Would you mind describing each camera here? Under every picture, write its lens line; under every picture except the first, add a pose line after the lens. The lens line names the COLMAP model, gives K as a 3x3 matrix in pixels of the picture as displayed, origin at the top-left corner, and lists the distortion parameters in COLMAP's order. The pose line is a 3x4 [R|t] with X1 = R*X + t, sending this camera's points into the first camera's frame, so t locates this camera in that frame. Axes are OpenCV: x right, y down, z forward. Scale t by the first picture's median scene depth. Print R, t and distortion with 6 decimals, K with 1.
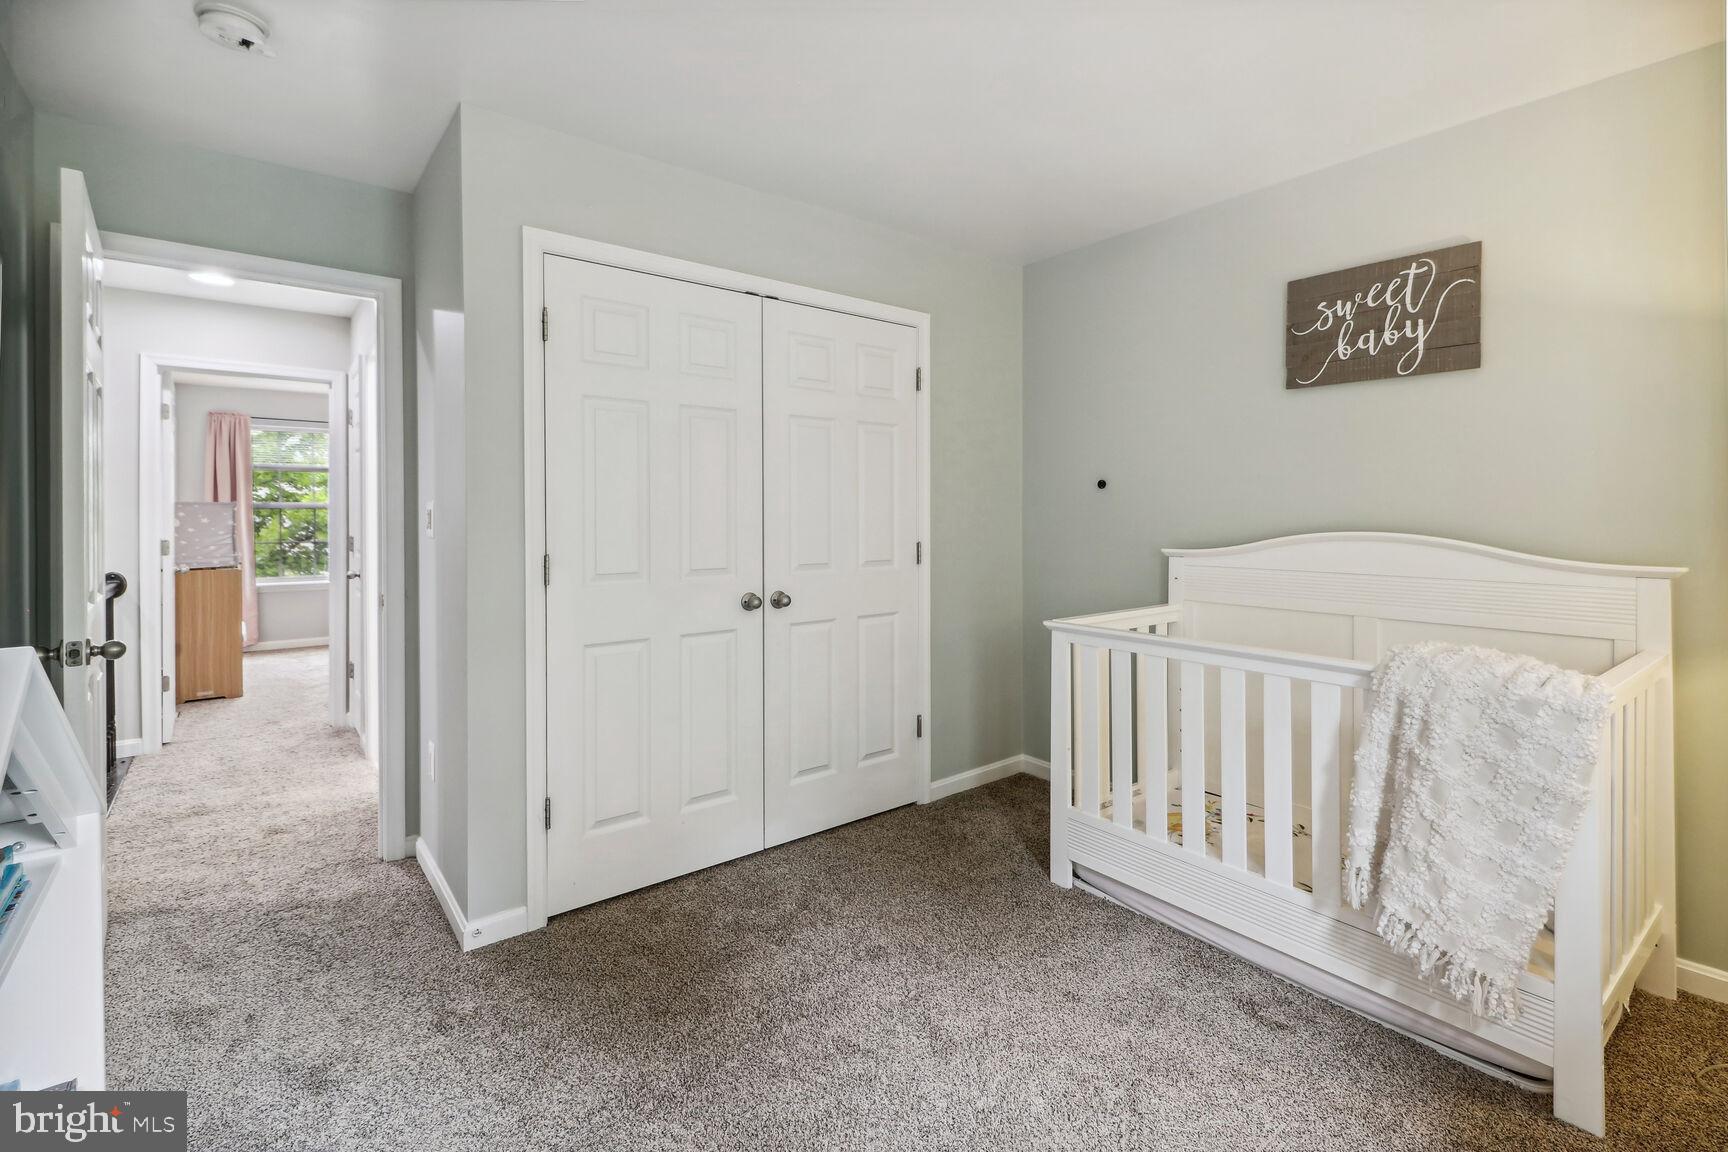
lens RADIAL K [[809.7, 0, 887.3], [0, 809.7, 515.3], [0, 0, 1]] dist [0.007856, -0.000948]
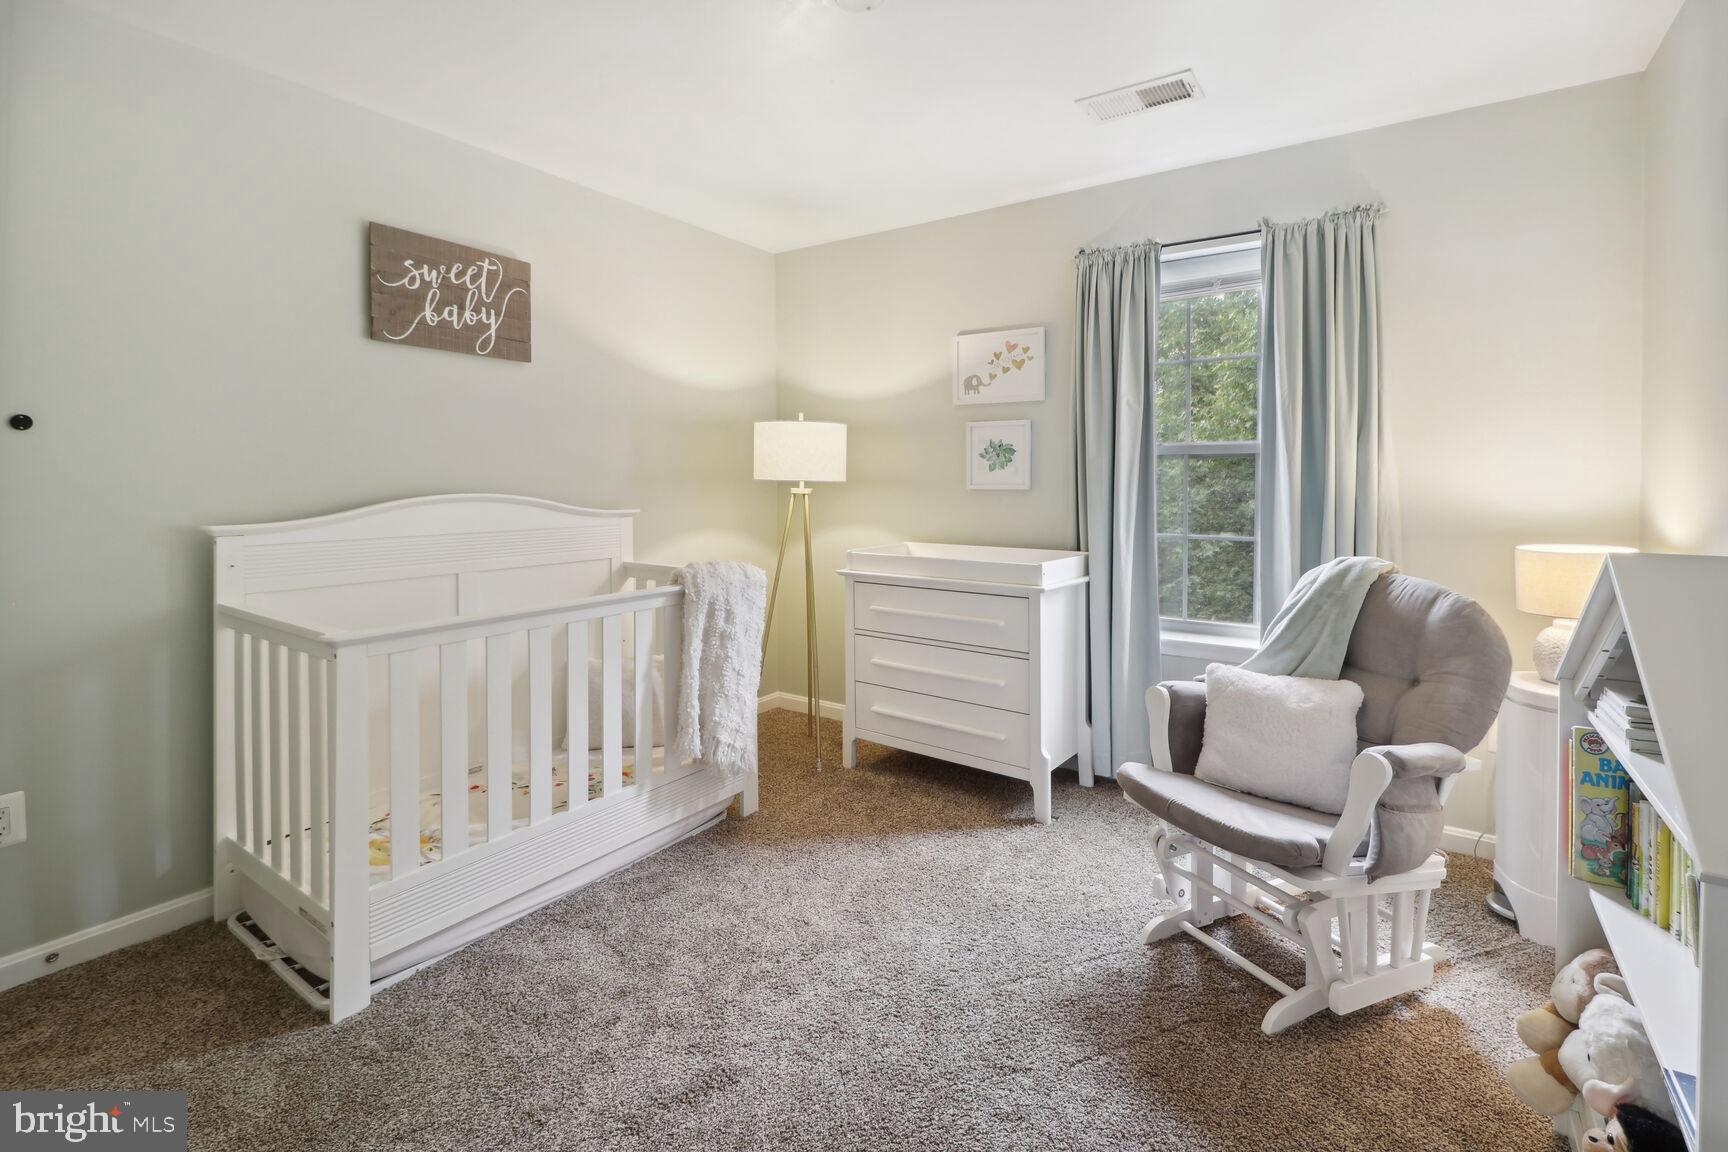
lens RADIAL K [[809.7, 0, 861.6], [0, 809.7, 491.3], [0, 0, 1]] dist [0.007856, -0.000948]
pose [[-0.308121, -0.009283, 0.951302, -0.597479], [0.004220, 0.999929, 0.011124, 0.007530], [-0.951338, 0.007442, -0.308060, 0.834380]]
